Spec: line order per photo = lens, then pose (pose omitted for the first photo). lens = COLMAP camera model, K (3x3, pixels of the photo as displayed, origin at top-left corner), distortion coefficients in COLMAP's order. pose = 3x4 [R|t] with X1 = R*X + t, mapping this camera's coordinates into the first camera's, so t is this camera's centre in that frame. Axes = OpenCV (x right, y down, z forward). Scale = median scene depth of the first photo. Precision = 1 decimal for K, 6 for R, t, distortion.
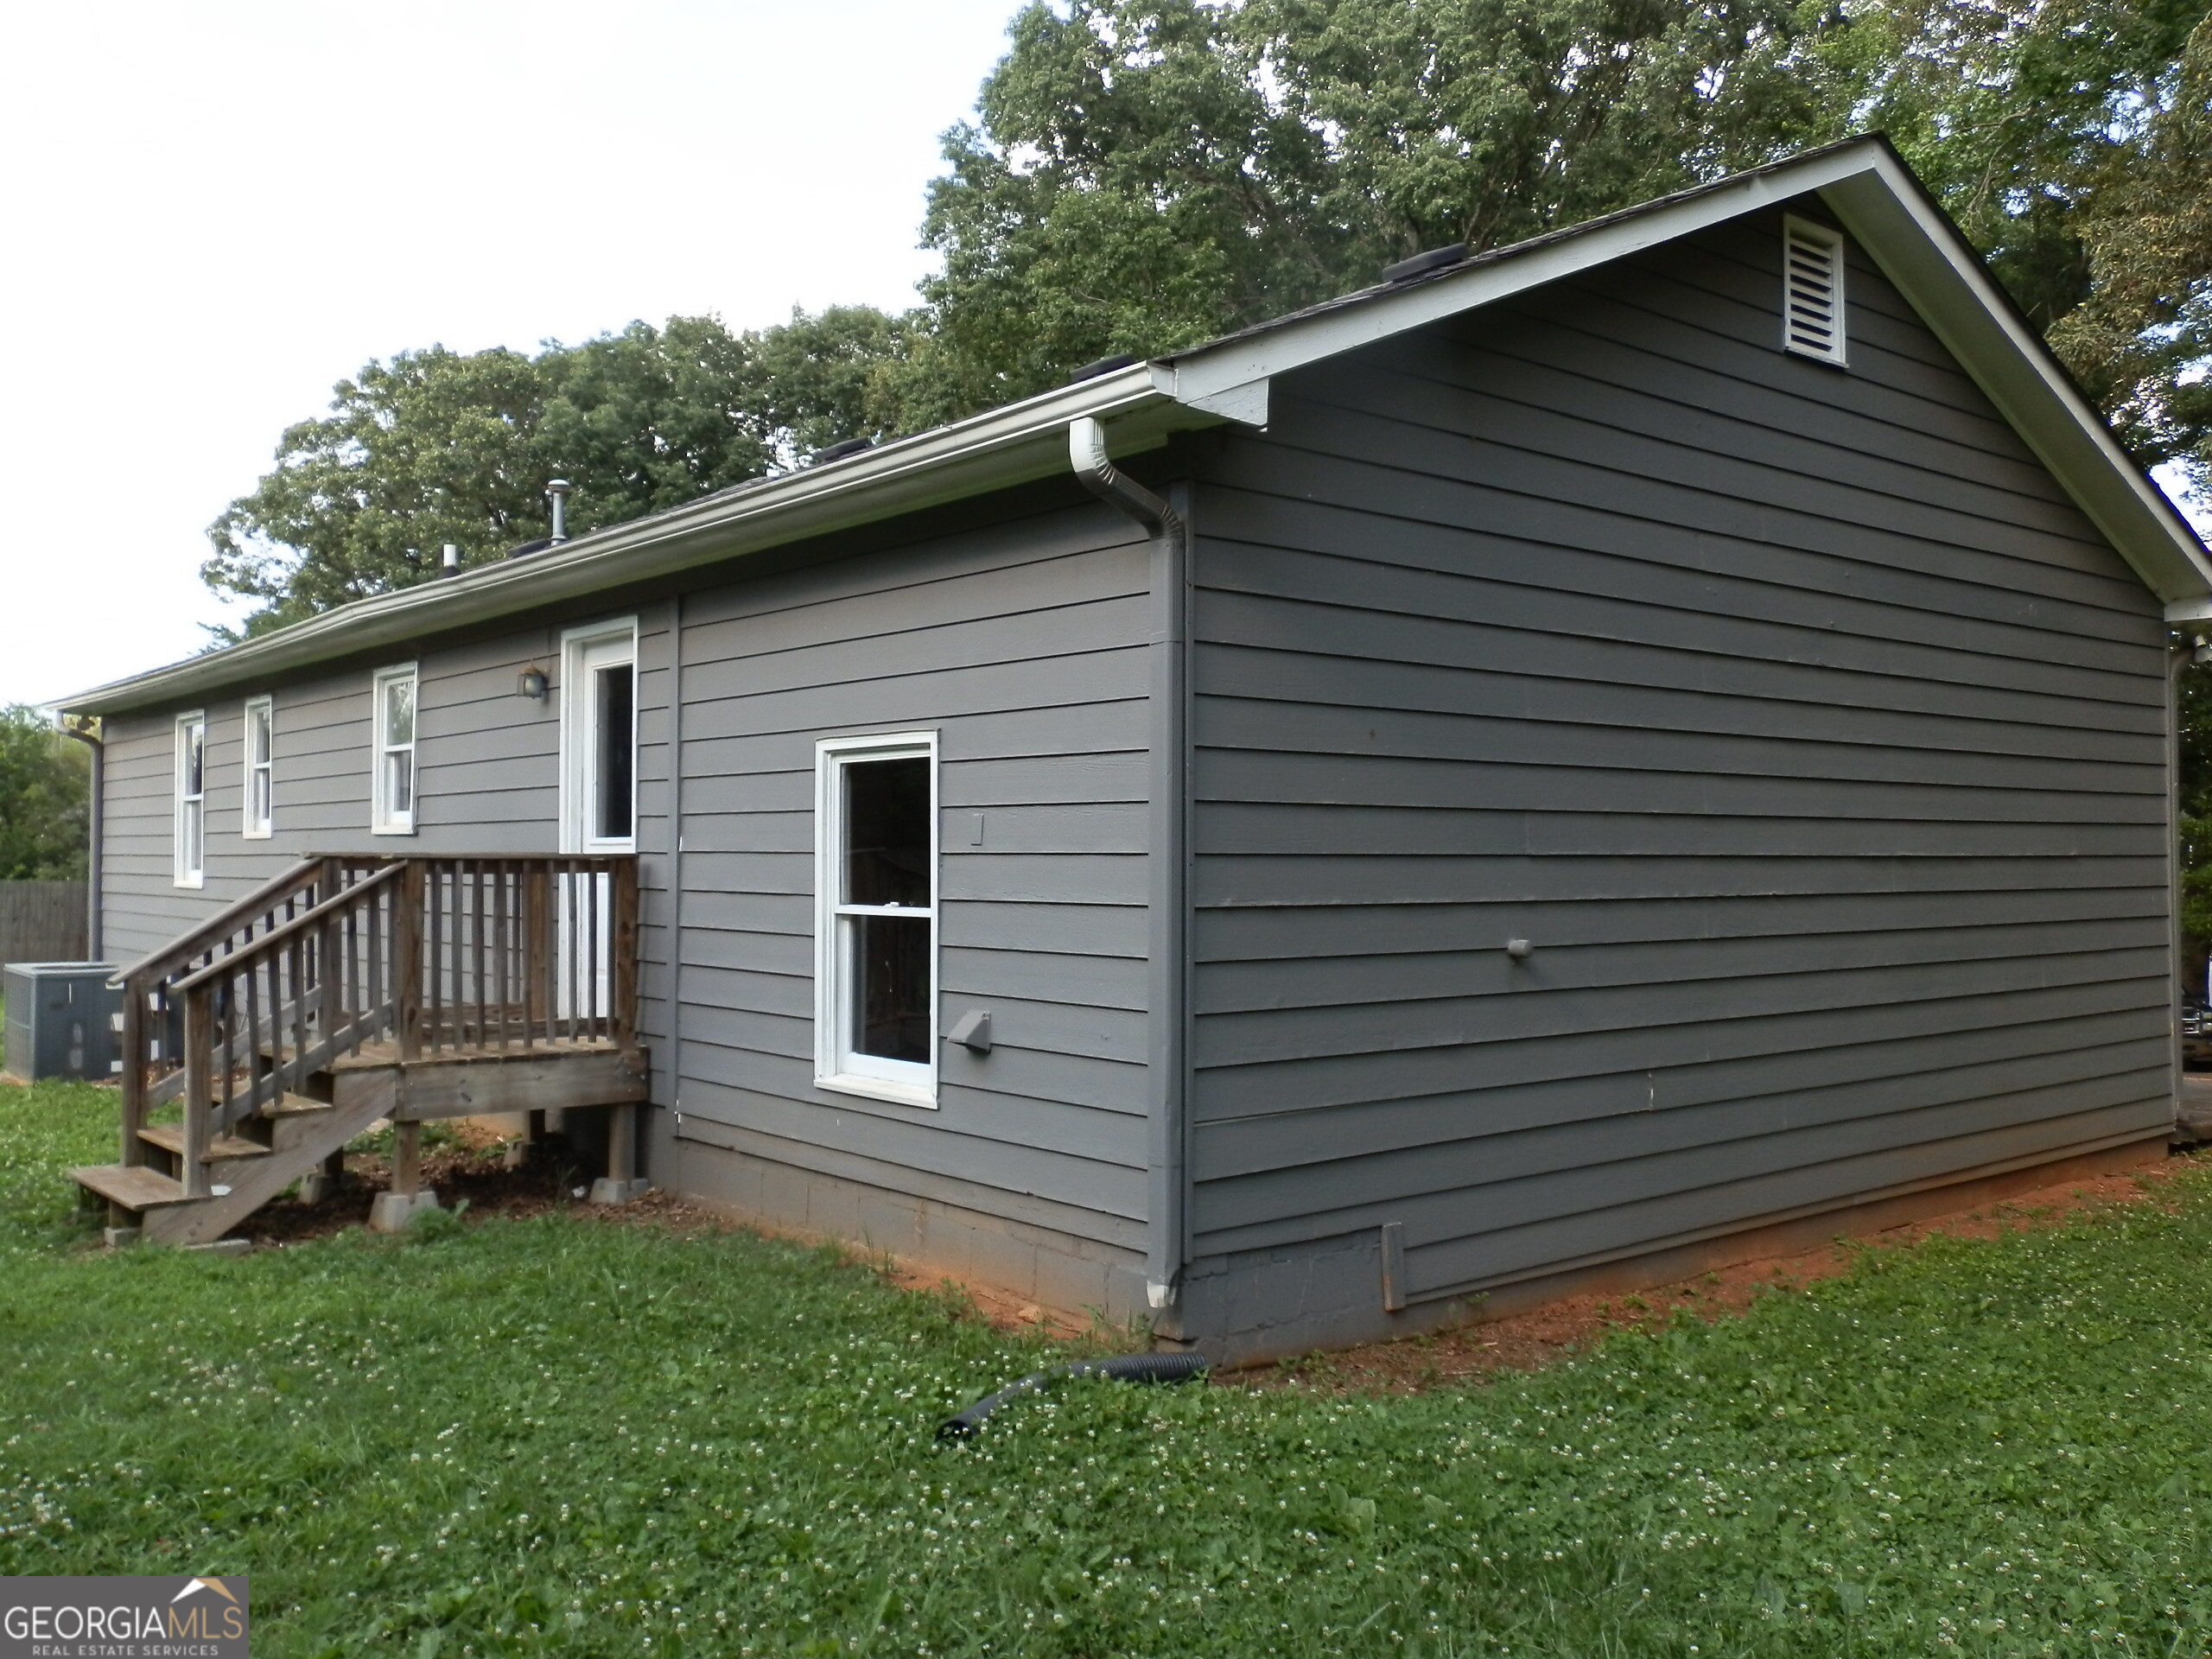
lens RADIAL K [[1888.3, 0, 1105.8], [0, 1888.3, 847.3], [0, 0, 1]] dist [0.018308, -0.006517]
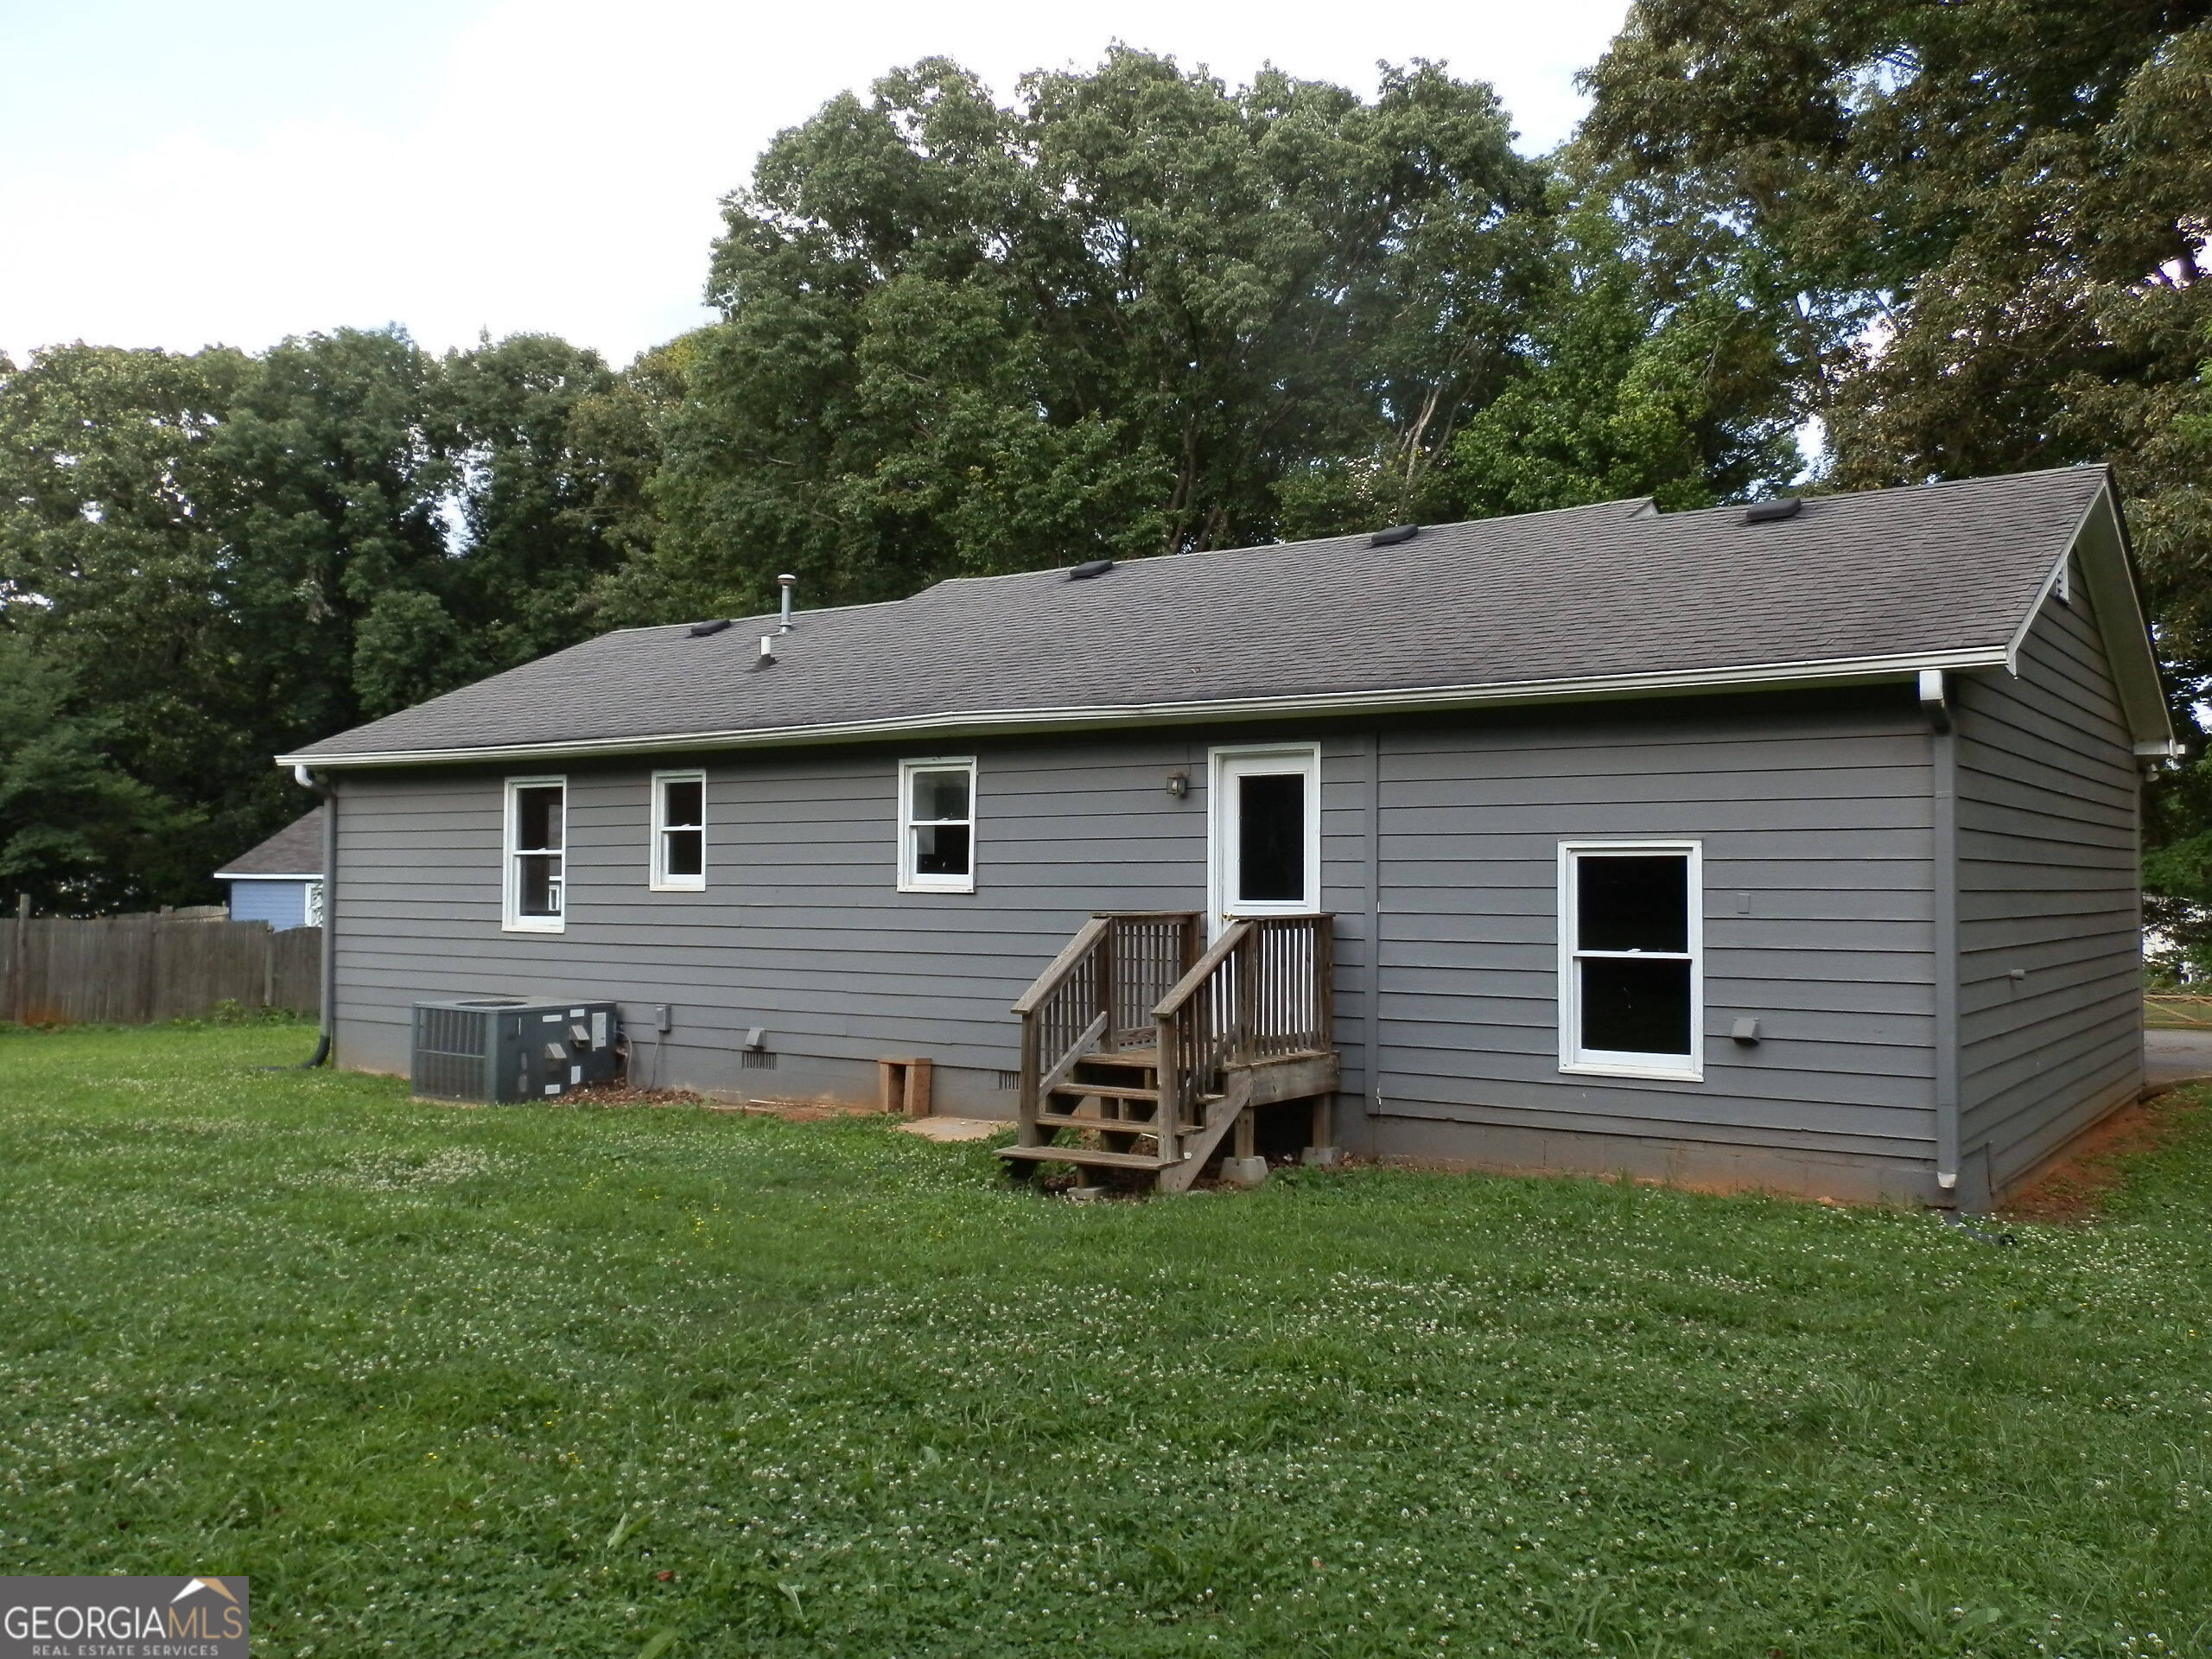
lens RADIAL K [[1888.3, 0, 1113.9], [0, 1888.3, 845.2], [0, 0, 1]] dist [0.018308, -0.006517]
pose [[0.963043, 0.006844, 0.269260, -0.168357], [-0.003373, 0.999905, -0.013351, -0.005986], [-0.269326, 0.011950, 0.962975, -0.064778]]
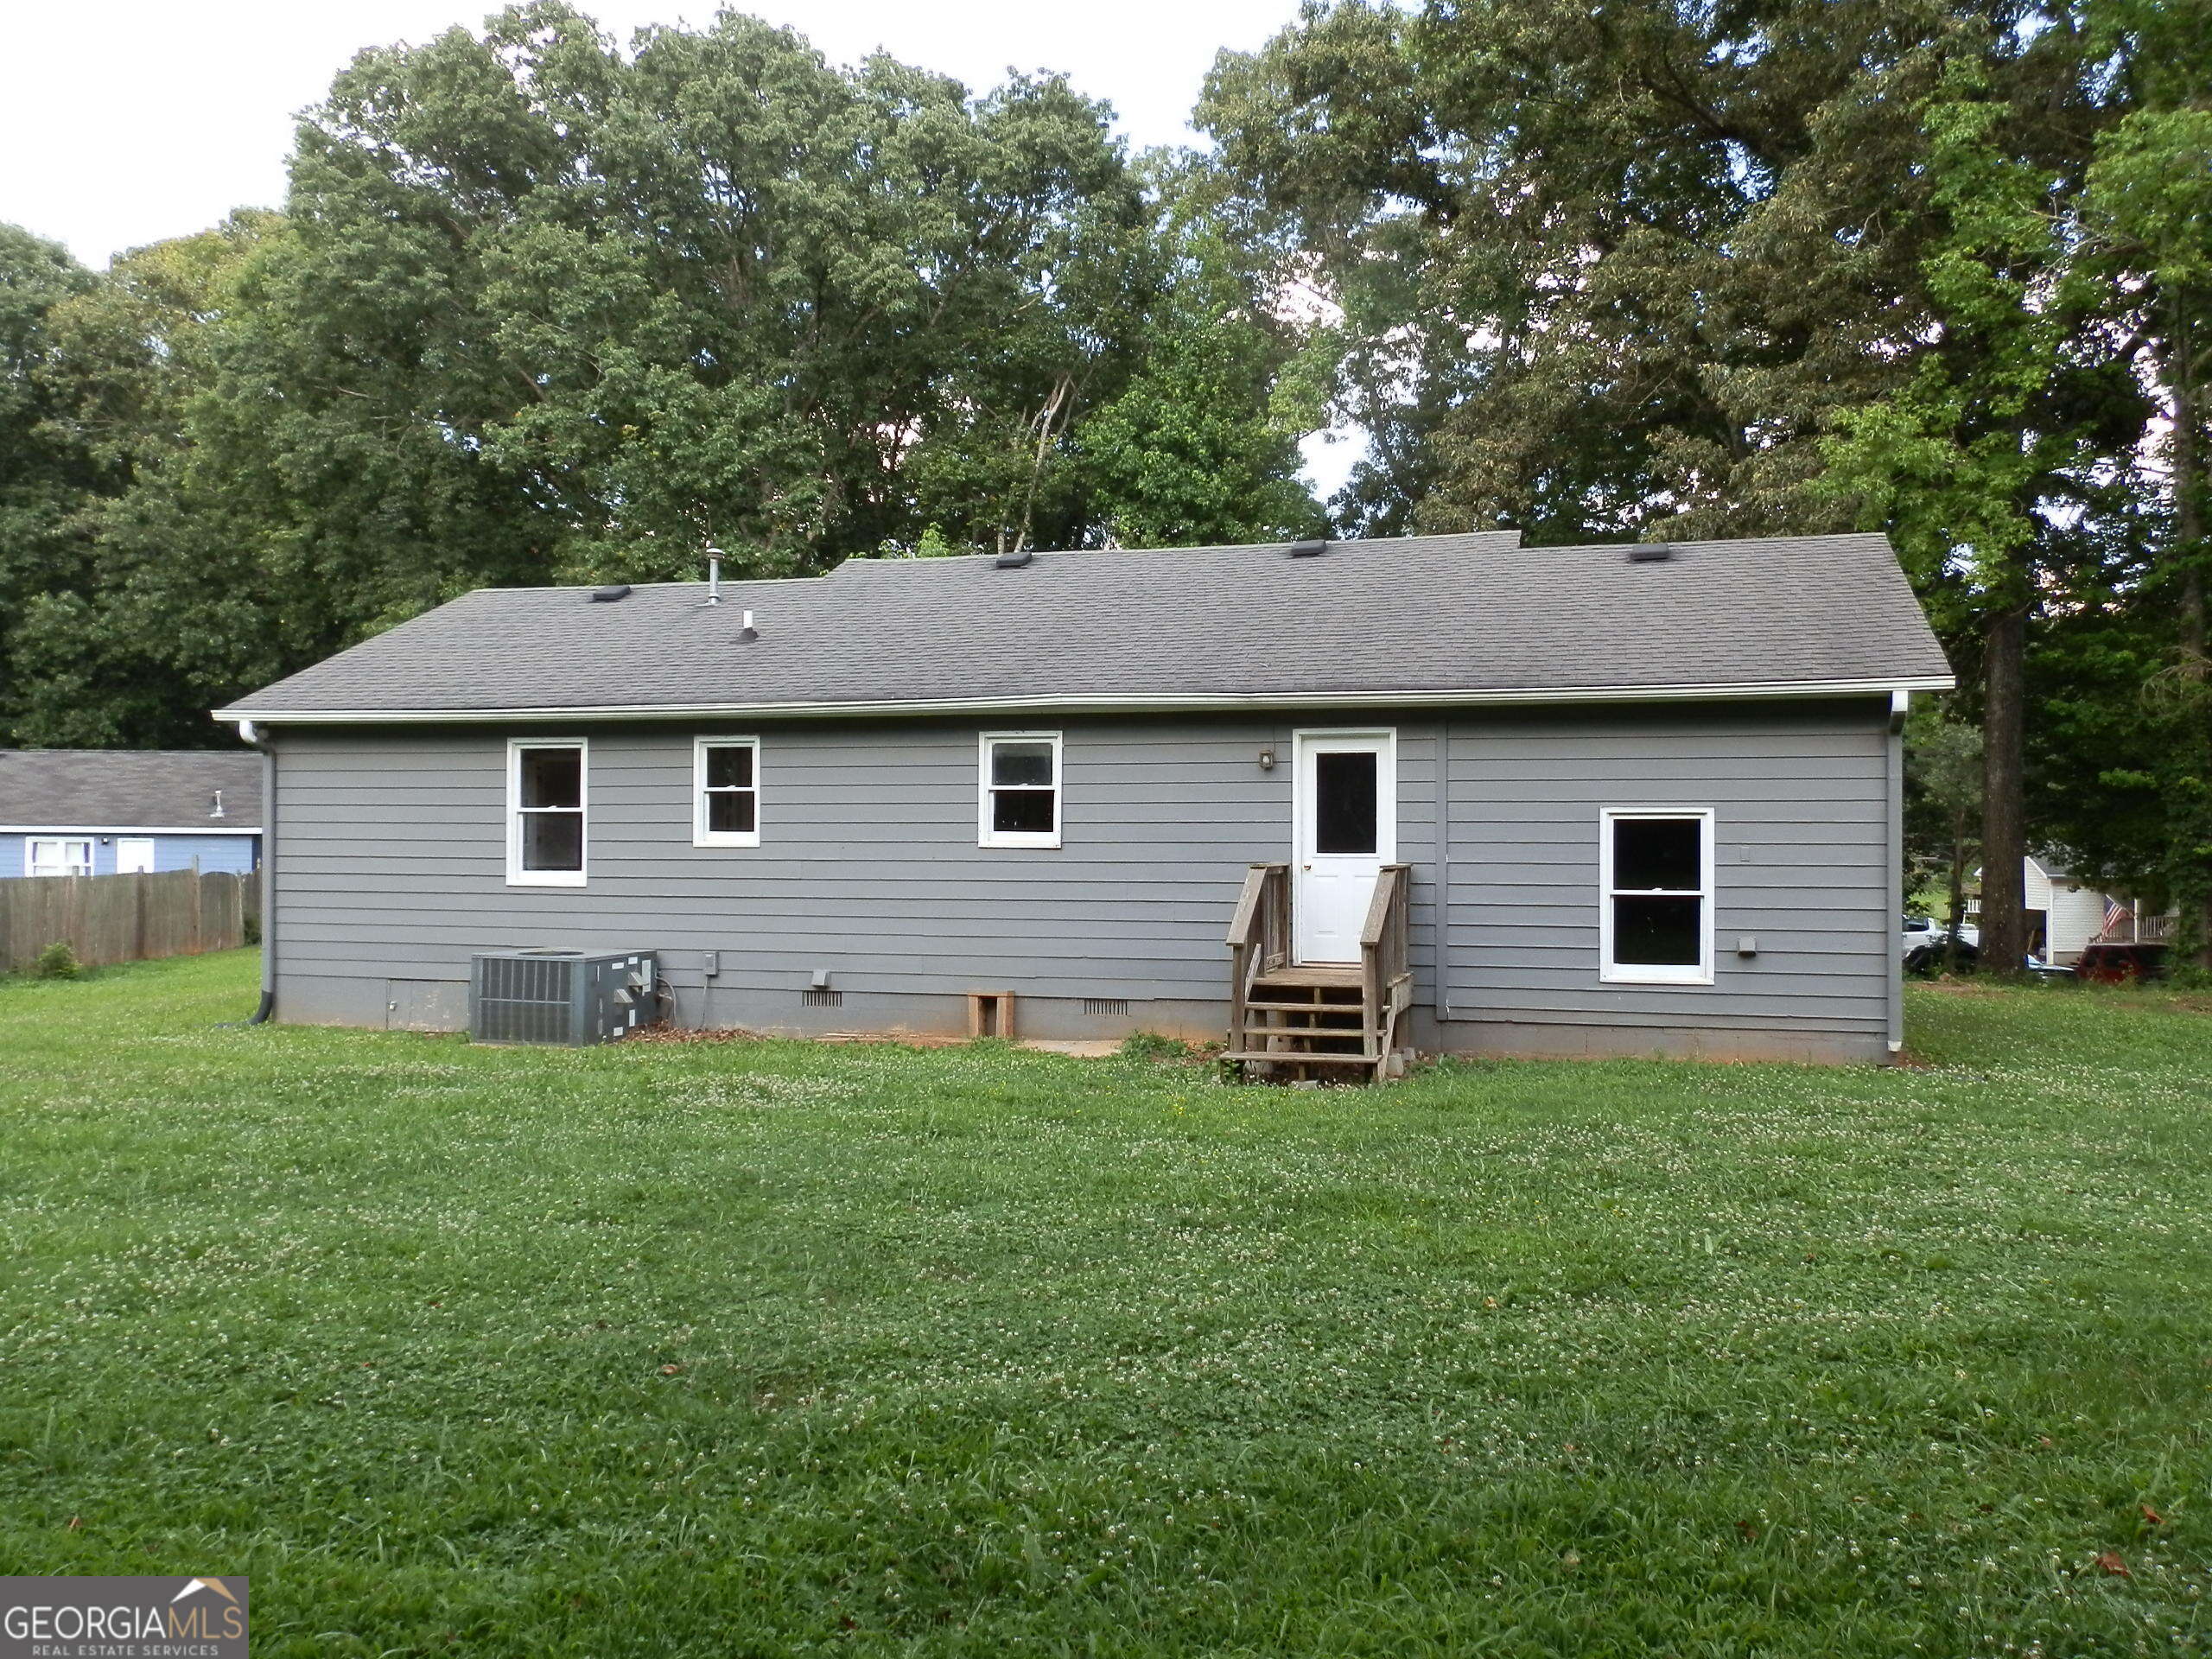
lens RADIAL K [[1888.3, 0, 1110.6], [0, 1888.3, 835.8], [0, 0, 1]] dist [0.018308, -0.006517]
pose [[0.824495, -0.000406, 0.565869, -0.319240], [-0.004498, 0.999963, 0.007271, -0.007316], [-0.565851, -0.008540, 0.824463, -0.064188]]
